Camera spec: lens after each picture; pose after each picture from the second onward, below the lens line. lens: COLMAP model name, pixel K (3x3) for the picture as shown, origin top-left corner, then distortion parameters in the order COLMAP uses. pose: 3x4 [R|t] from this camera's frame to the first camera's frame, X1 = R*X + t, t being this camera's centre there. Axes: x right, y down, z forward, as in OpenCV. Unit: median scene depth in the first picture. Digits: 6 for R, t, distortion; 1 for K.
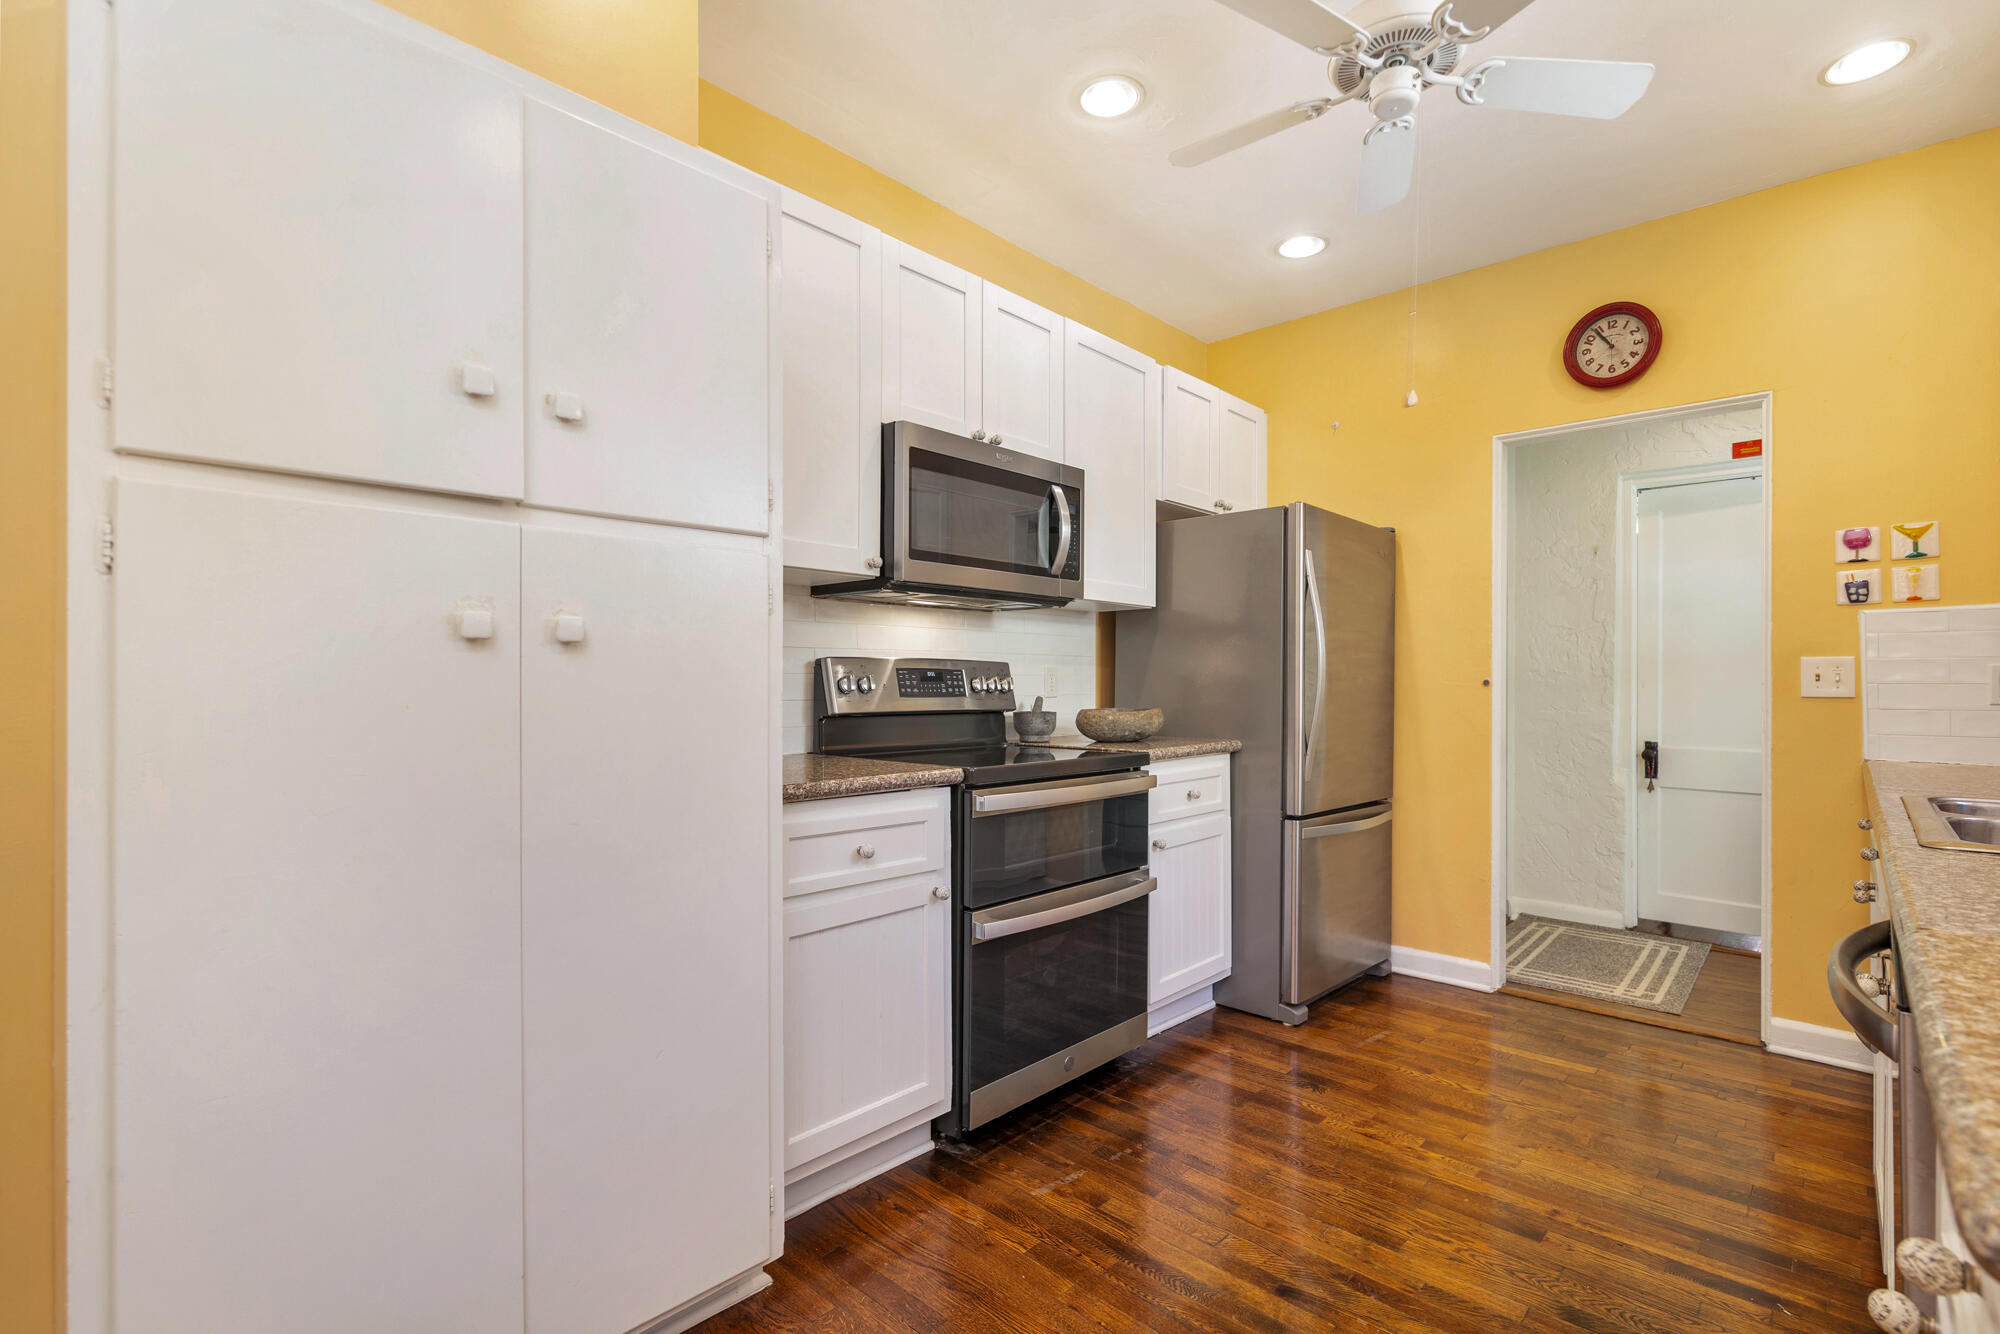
lens RADIAL K [[918.4, 0, 1004.5], [0, 918.4, 677.8], [0, 0, 1]] dist [-0.001553, -0.000891]
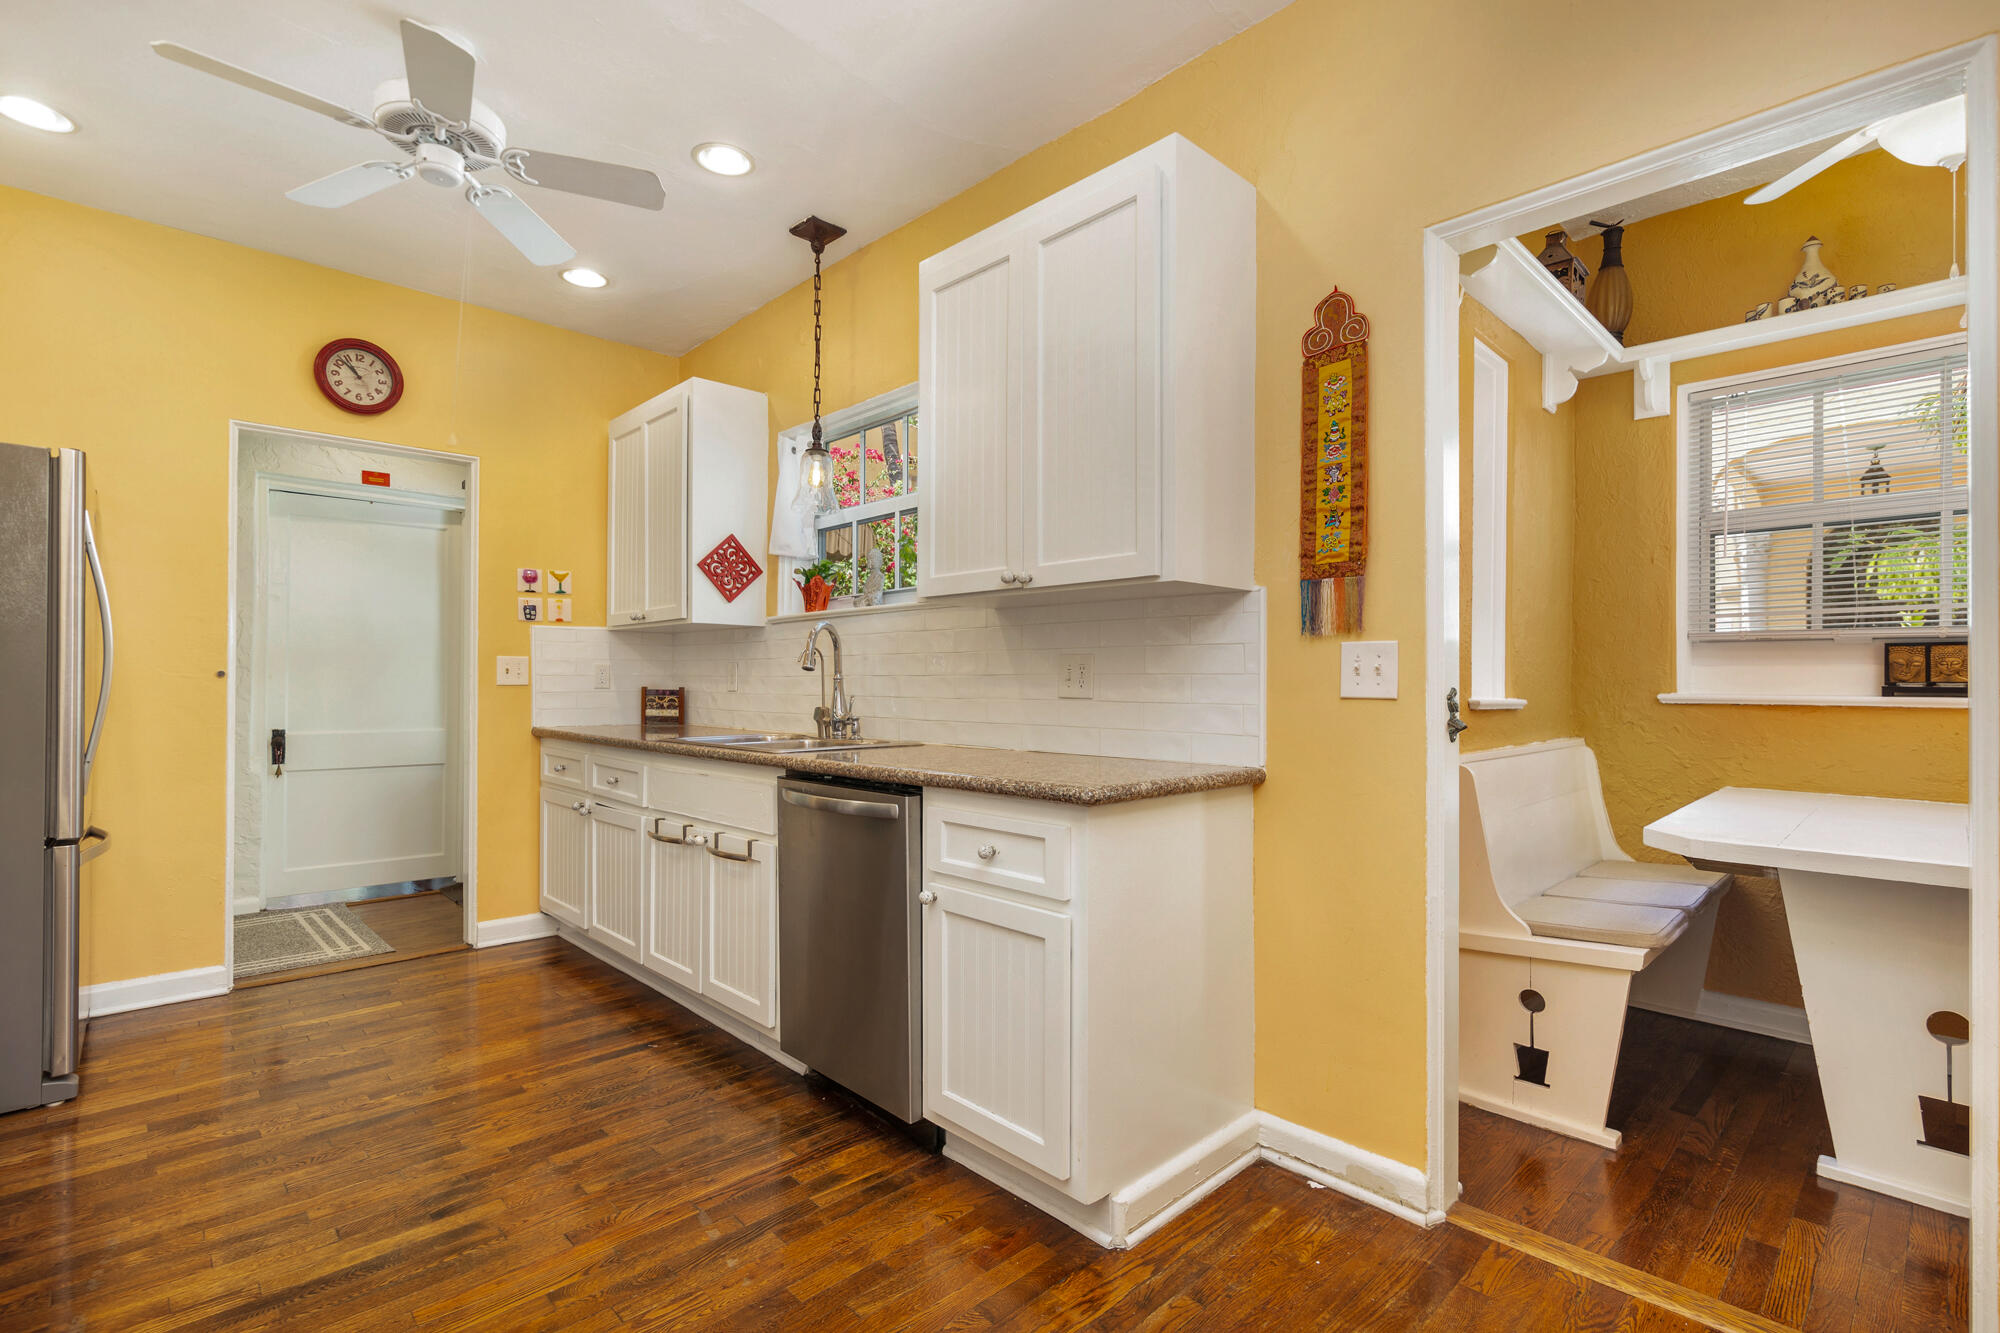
lens RADIAL K [[918.4, 0, 1004.1], [0, 918.4, 673.1], [0, 0, 1]] dist [-0.001553, -0.000891]
pose [[0.069628, 0.003137, 0.997568, -0.433870], [-0.007653, 0.999967, -0.002611, 0.000768], [-0.997544, -0.007452, 0.069650, 0.131432]]
